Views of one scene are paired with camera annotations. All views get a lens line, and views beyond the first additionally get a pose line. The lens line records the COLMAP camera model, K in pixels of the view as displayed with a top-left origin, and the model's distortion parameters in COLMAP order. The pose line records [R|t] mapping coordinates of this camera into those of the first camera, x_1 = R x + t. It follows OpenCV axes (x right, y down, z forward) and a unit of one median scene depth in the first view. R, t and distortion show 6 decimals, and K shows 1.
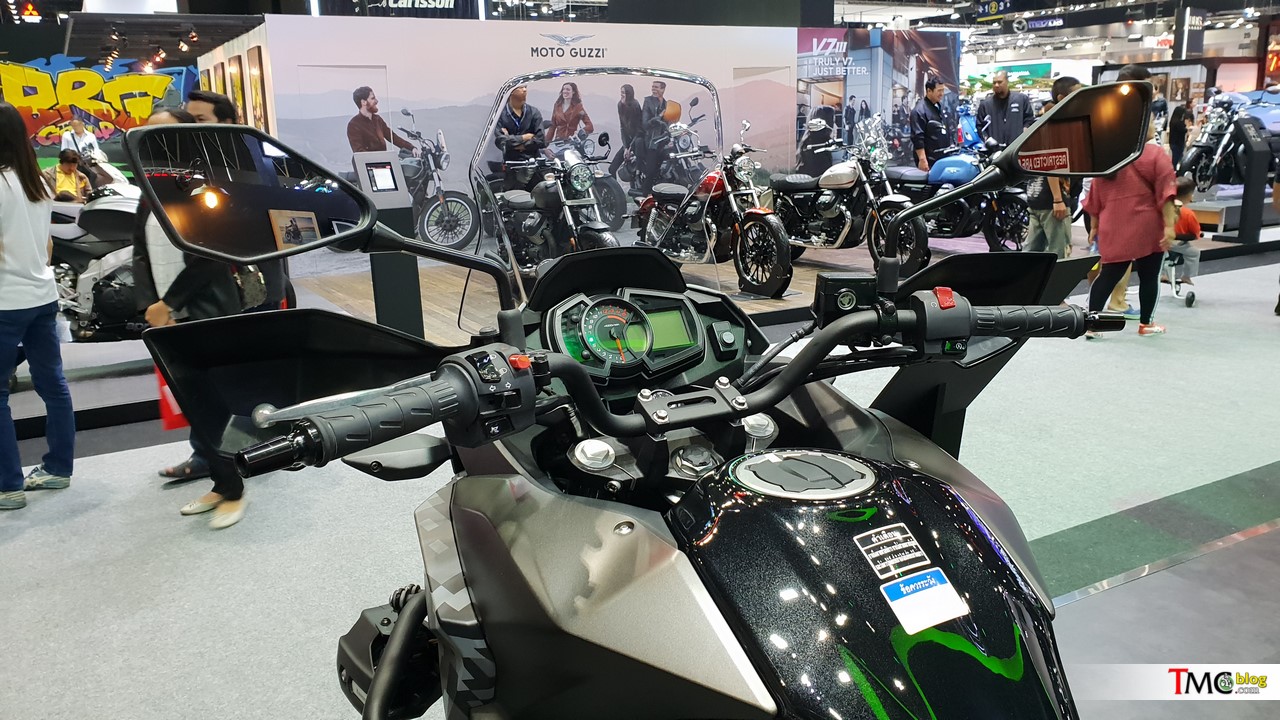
lens RADIAL K [[1042.4, 0, 651.4], [0, 1042.4, 346.4], [0, 0, 1]] dist [0.051355, 0.000815]
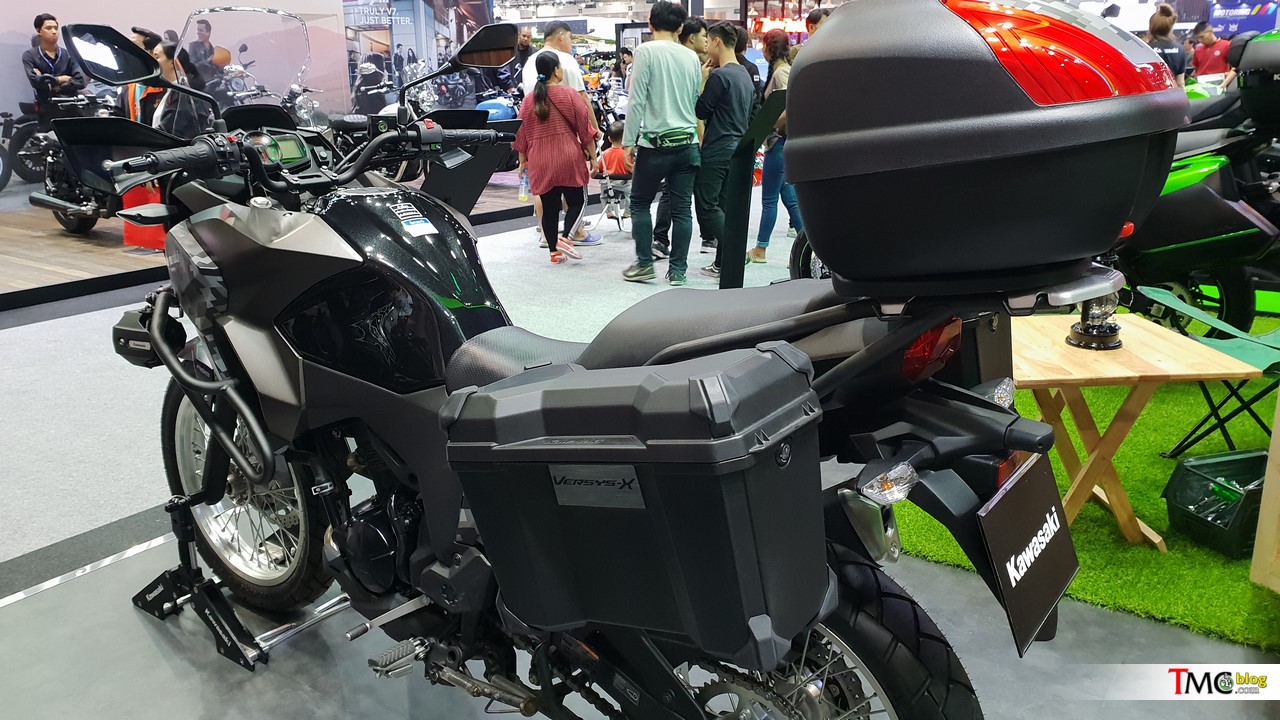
lens RADIAL K [[1042.4, 0, 628.3], [0, 1042.4, 347.2], [0, 0, 1]] dist [0.051355, 0.000815]
pose [[0.925930, -0.092566, 0.366175, -0.018491], [0.076747, 0.995388, 0.057559, 0.035326], [-0.369814, -0.025192, 0.928764, -0.127542]]
